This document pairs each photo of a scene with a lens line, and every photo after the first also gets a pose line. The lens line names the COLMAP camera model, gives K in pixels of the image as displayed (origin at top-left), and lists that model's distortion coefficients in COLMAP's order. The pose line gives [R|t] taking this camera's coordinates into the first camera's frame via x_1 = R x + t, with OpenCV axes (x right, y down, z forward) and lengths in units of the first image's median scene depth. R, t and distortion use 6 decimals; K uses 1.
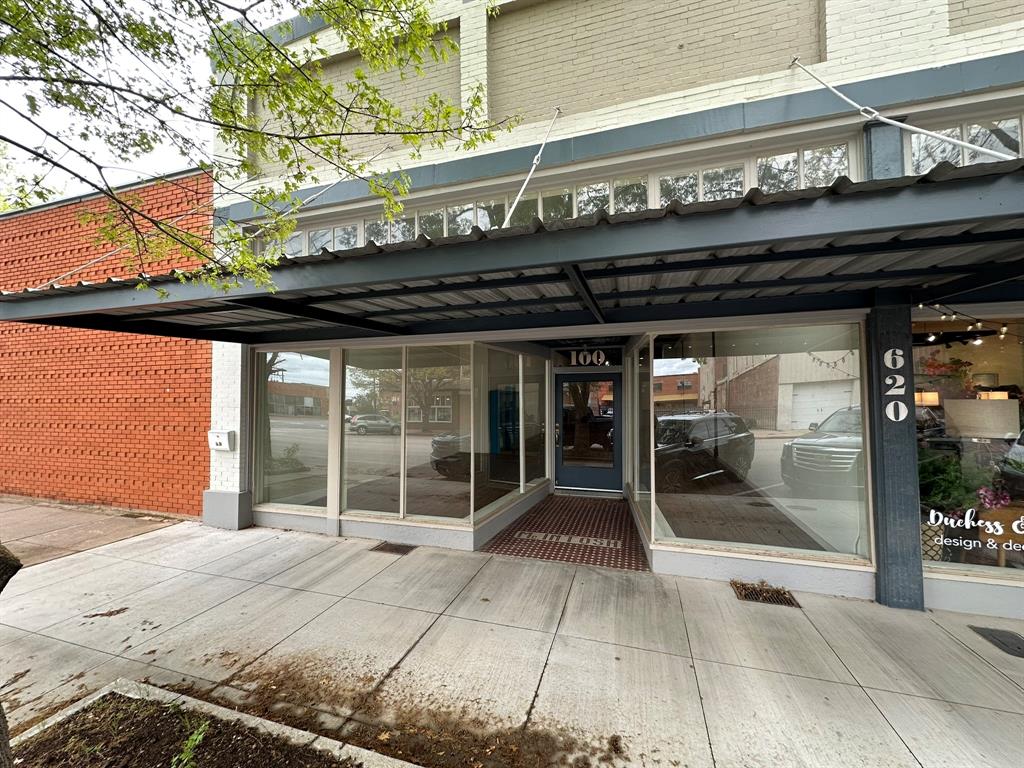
lens RADIAL K [[408.8, 0, 513.2], [0, 408.8, 380.7], [0, 0, 1]] dist [-0.003787, 0.000277]
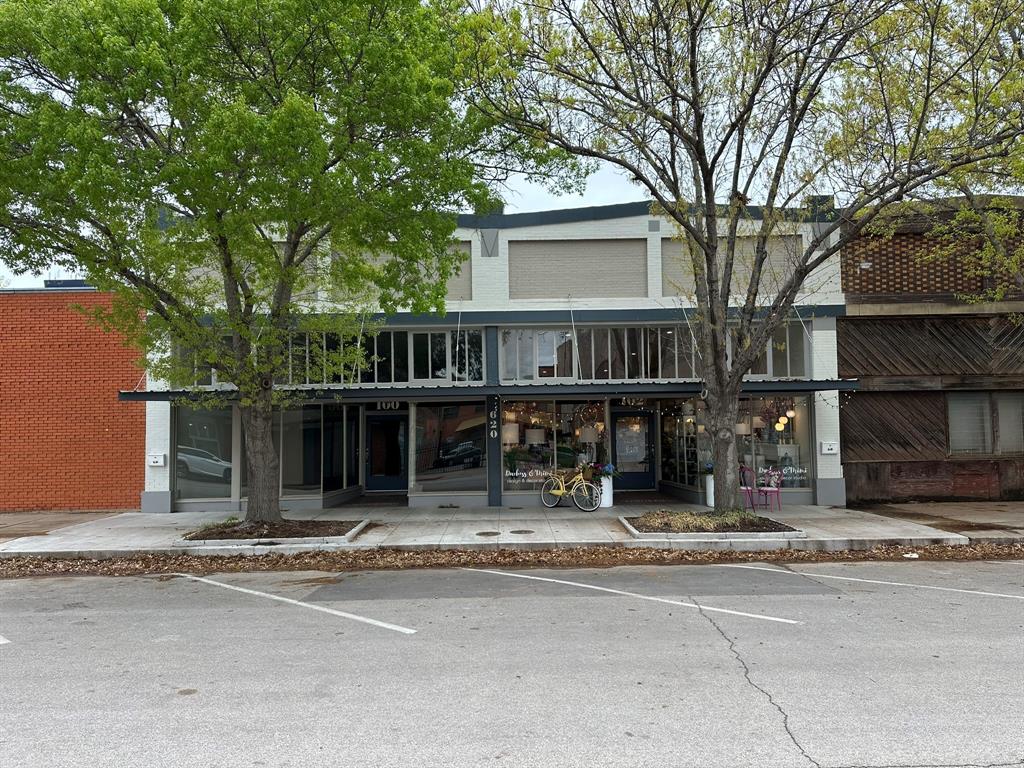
lens RADIAL K [[716.7, 0, 519.5], [0, 716.7, 380.5], [0, 0, 1]] dist [0.101899, -0.119293]
pose [[0.953752, 0.009678, 0.300439, -0.249765], [-0.000106, 0.999492, -0.031860, -0.097048], [-0.300595, 0.030355, 0.953269, -2.722293]]
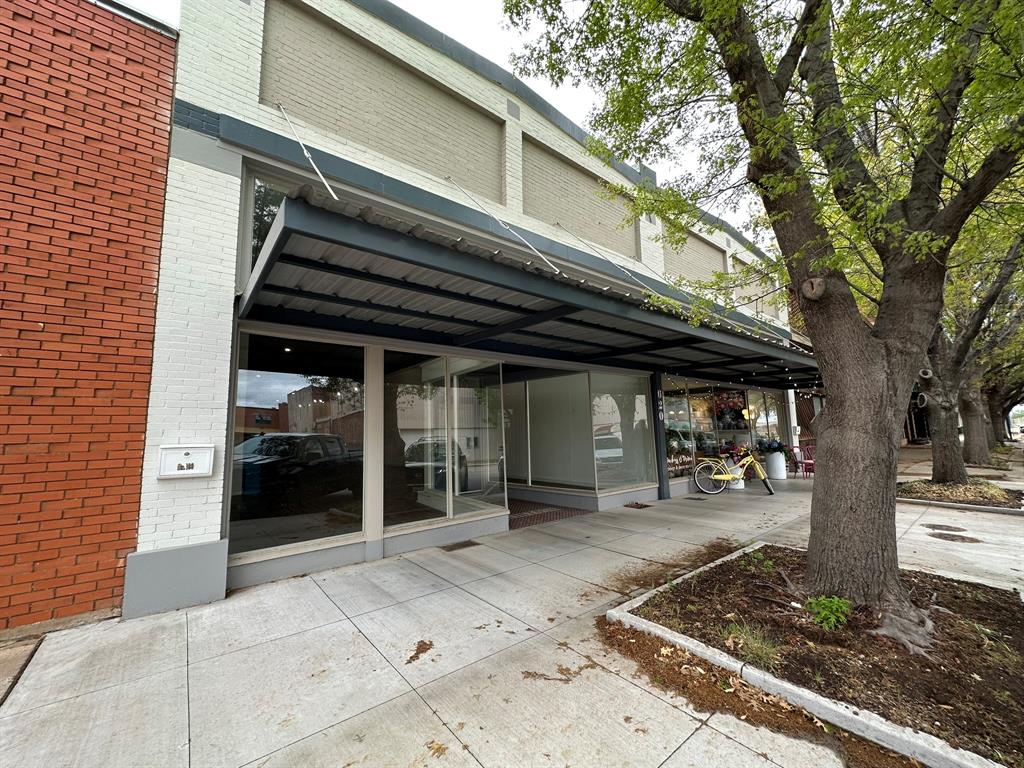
lens RADIAL K [[408.8, 0, 513.2], [0, 408.8, 380.7], [0, 0, 1]] dist [-0.003787, 0.000277]
pose [[0.554808, 0.098088, 0.826176, -1.162091], [-0.006135, 0.993481, -0.113831, 0.111961], [-0.831956, 0.058086, 0.551793, 0.292561]]
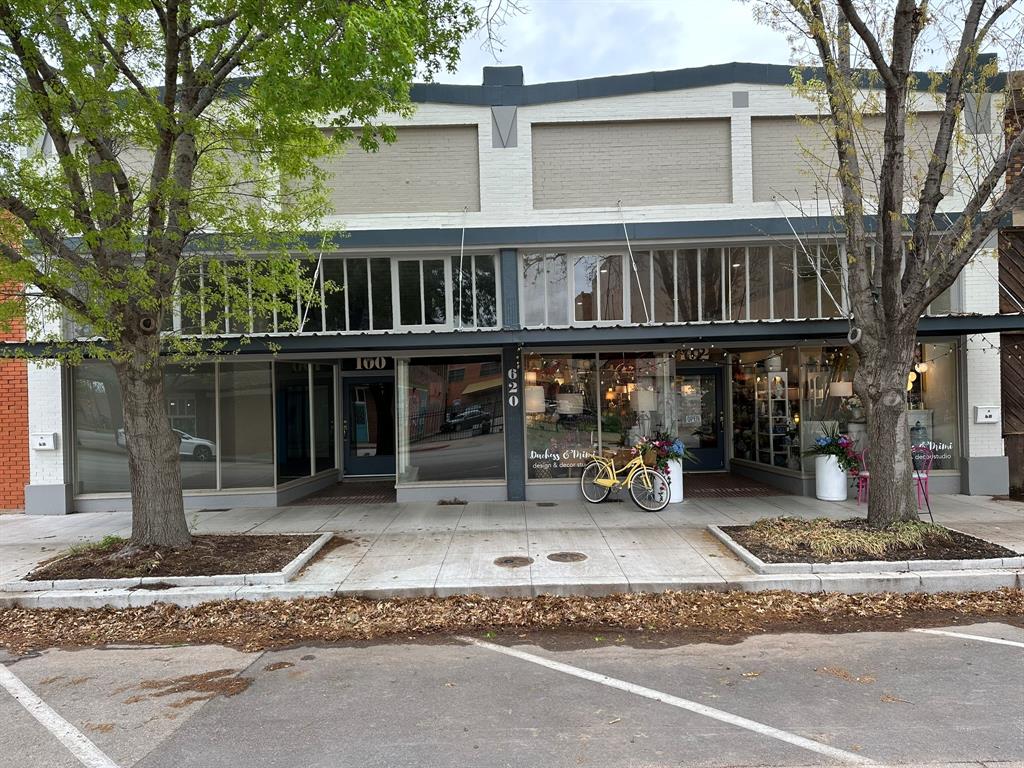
lens RADIAL K [[716.7, 0, 519.5], [0, 716.7, 380.5], [0, 0, 1]] dist [0.101899, -0.119293]
pose [[0.956285, -0.017104, 0.291936, -0.019821], [0.011508, 0.999716, 0.020876, -0.070003], [-0.292210, -0.016603, 0.956210, -1.713311]]
